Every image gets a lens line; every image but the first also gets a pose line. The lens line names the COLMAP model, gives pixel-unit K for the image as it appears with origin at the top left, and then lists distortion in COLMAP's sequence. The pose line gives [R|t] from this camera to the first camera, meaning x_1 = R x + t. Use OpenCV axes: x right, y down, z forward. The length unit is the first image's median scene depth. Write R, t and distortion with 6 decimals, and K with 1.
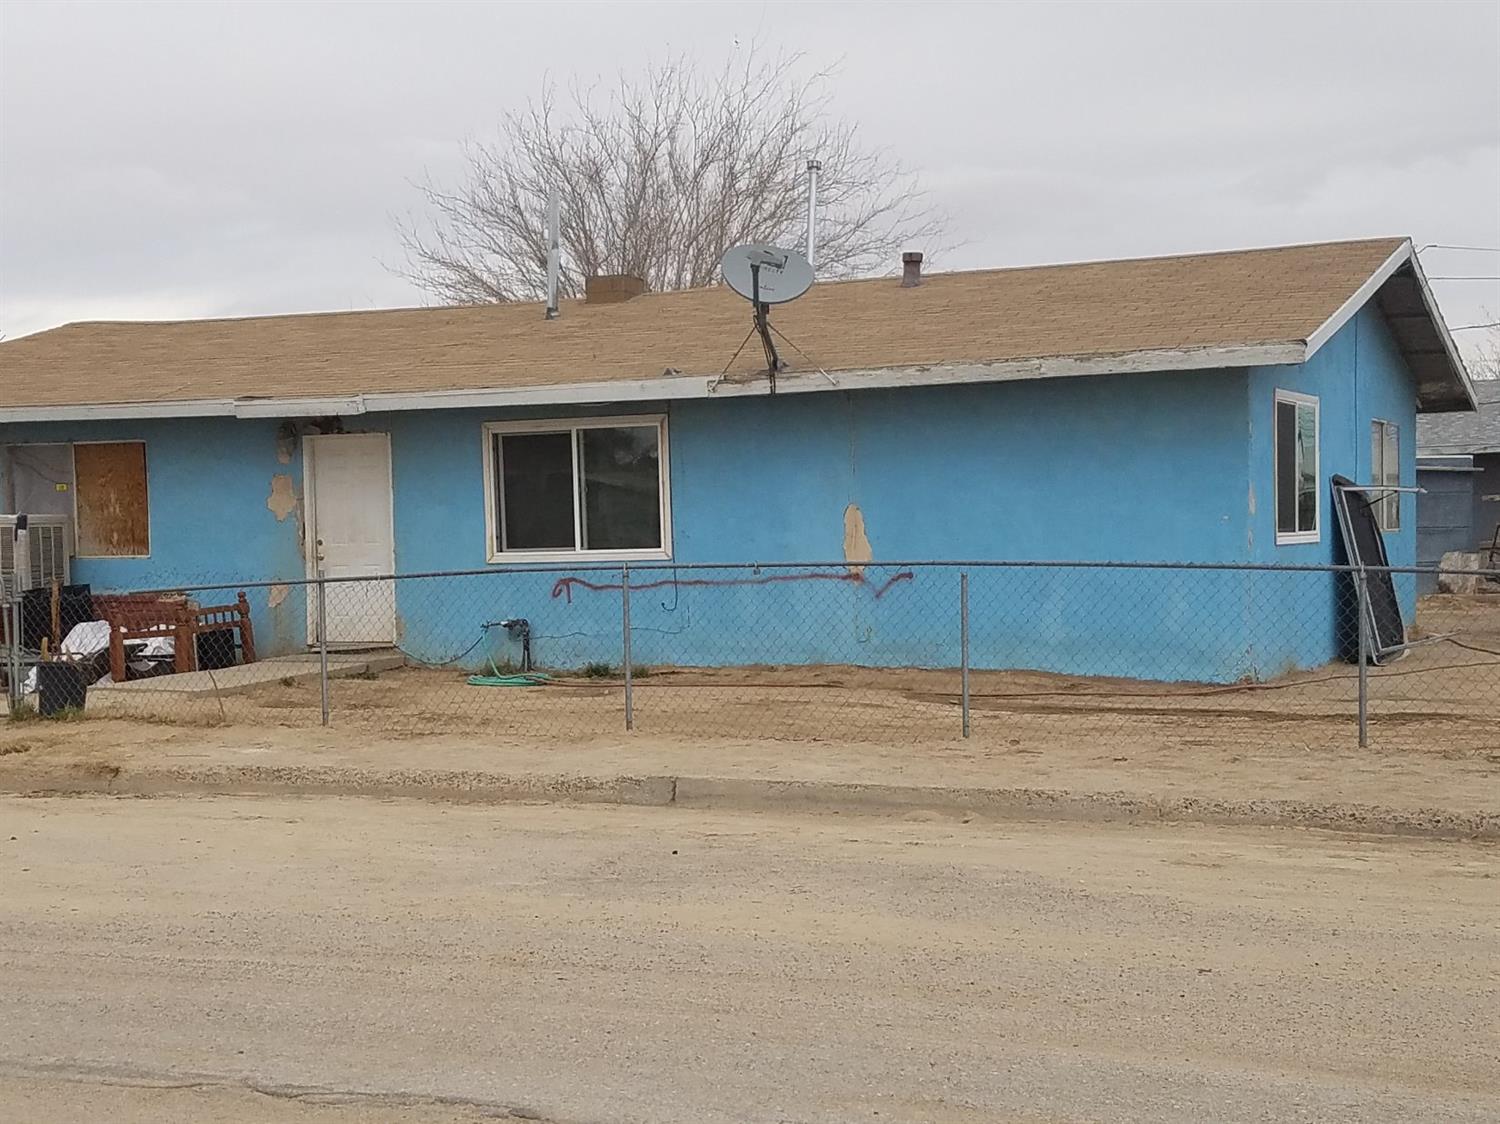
lens RADIAL K [[2218.1, 0, 749.3], [0, 2218.1, 558.3], [0, 0, 1]] dist [0.183556, 0.000000]
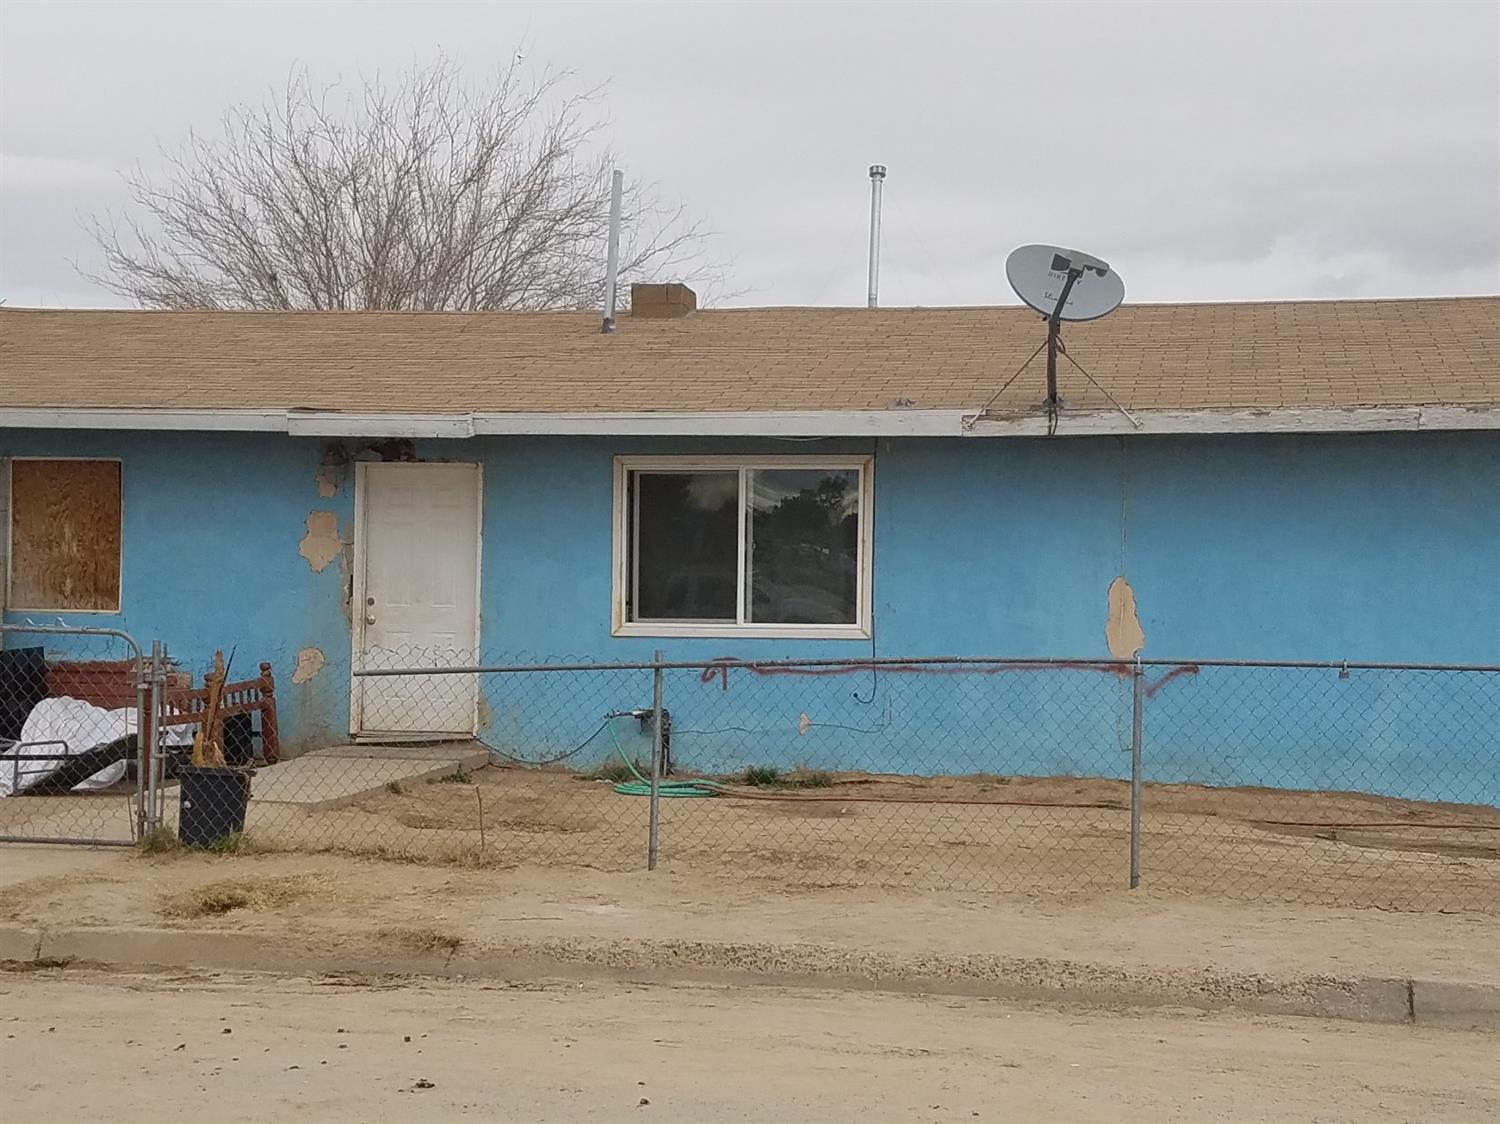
lens RADIAL K [[2218.1, 0, 750.2], [0, 2218.1, 577.2], [0, 0, 1]] dist [0.183556, 0.000000]
pose [[0.975013, 0.035006, 0.219371, -0.246353], [-0.030826, 0.999273, -0.022450, -0.002278], [-0.219997, 0.015126, 0.975383, 0.231439]]
